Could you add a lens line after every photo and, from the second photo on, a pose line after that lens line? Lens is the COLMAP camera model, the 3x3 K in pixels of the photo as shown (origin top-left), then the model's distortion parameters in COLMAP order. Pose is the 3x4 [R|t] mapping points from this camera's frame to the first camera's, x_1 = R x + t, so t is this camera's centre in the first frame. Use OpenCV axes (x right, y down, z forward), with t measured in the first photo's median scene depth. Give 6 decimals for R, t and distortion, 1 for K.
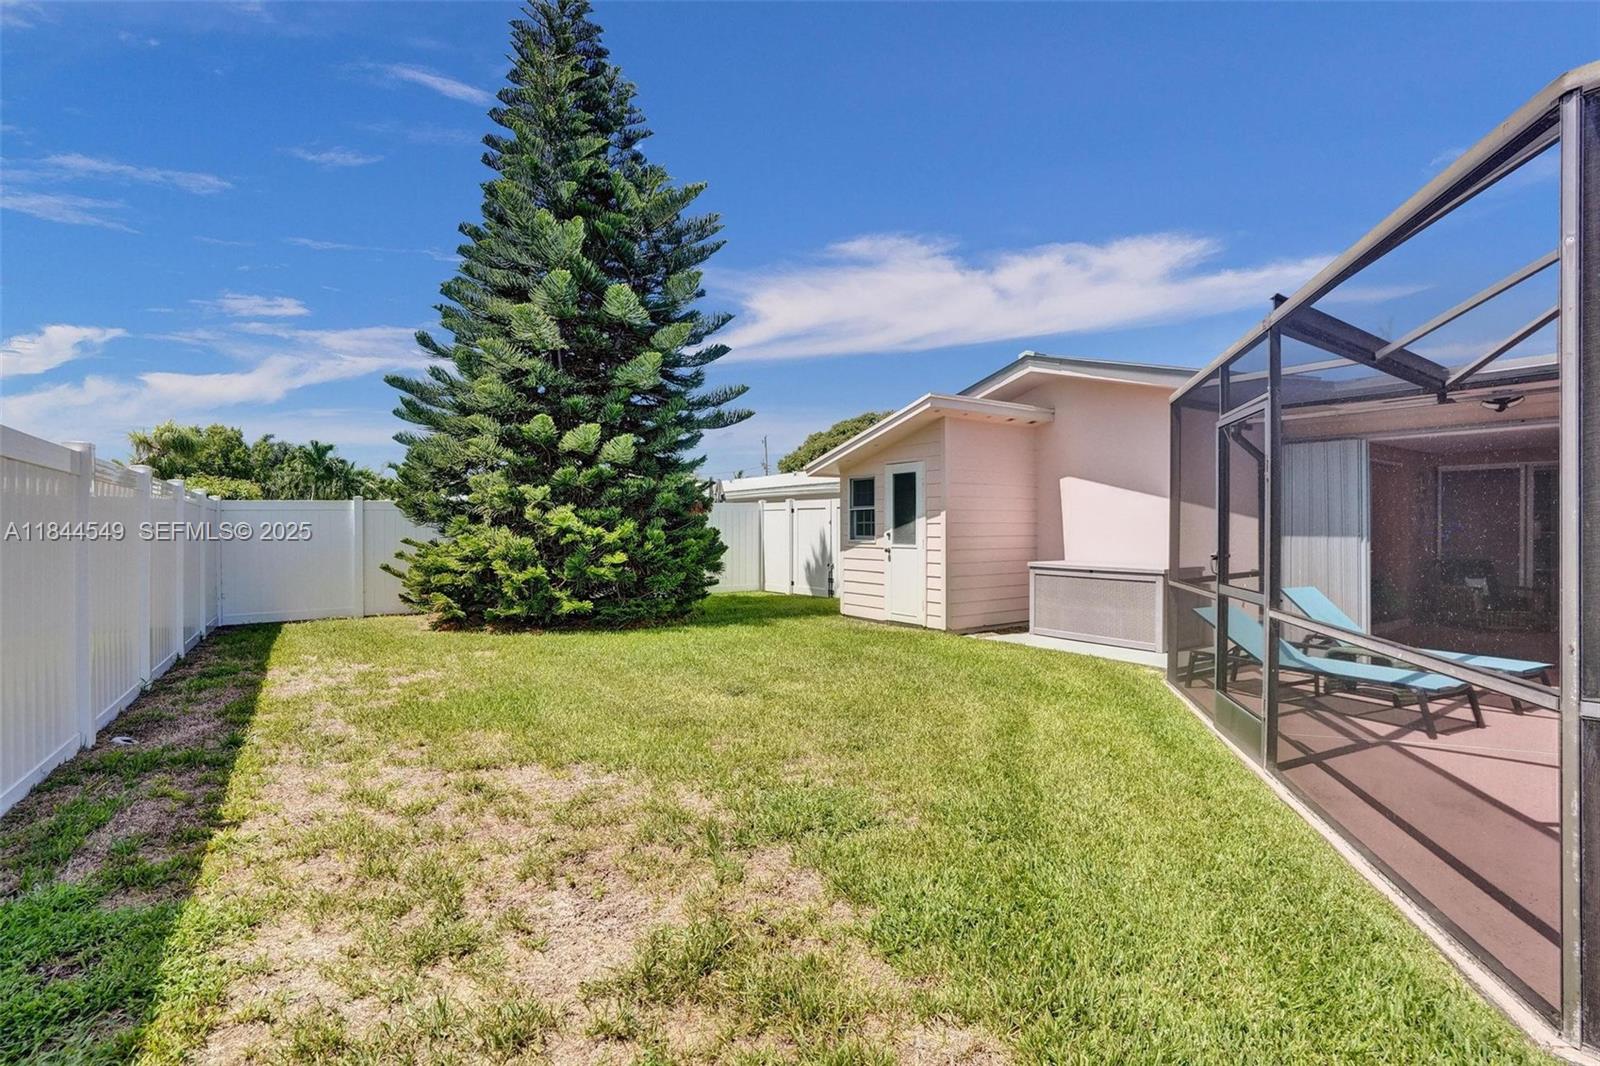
lens RADIAL K [[728.6, 0, 800.0], [0, 728.6, 533.0], [0, 0, 1]] dist [-0.001582, -0.000117]
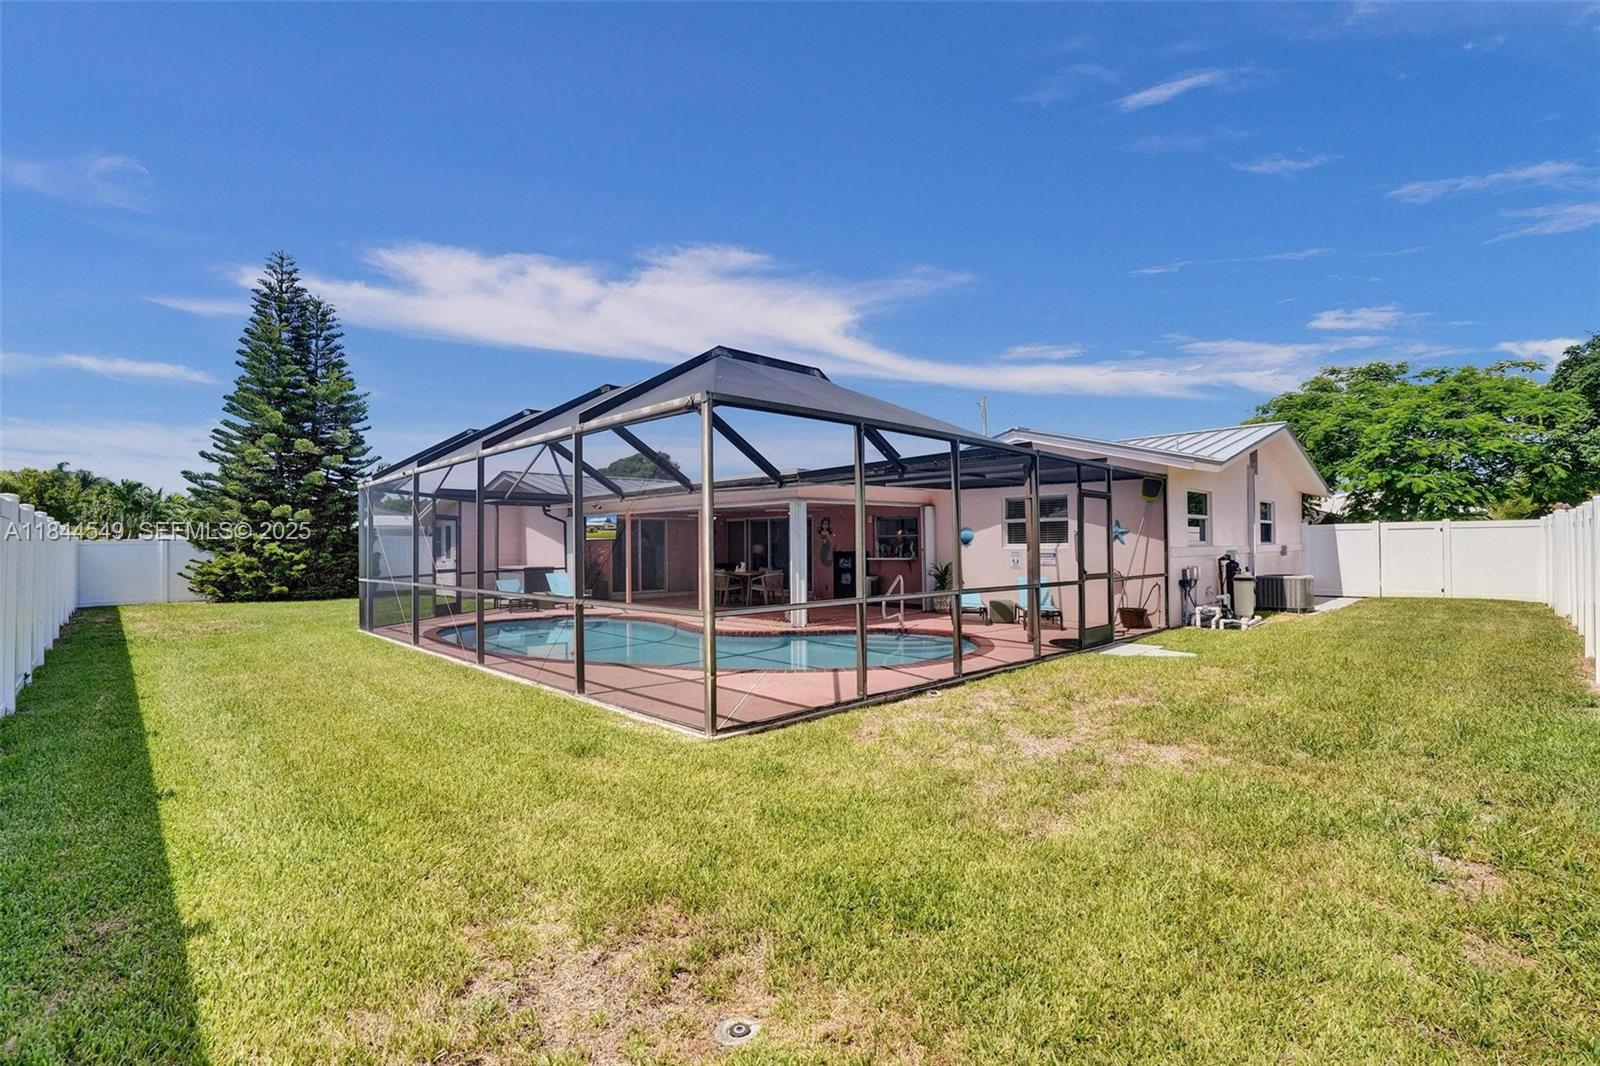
lens RADIAL K [[749.4, 0, 800.0], [0, 749.4, 533.0], [0, 0, 1]] dist [-0.001246, -0.000190]
pose [[0.987510, -0.006417, 0.157426, 0.824667], [0.010293, 0.999663, -0.023821, 0.003058], [-0.157220, 0.025144, 0.987243, -1.357841]]
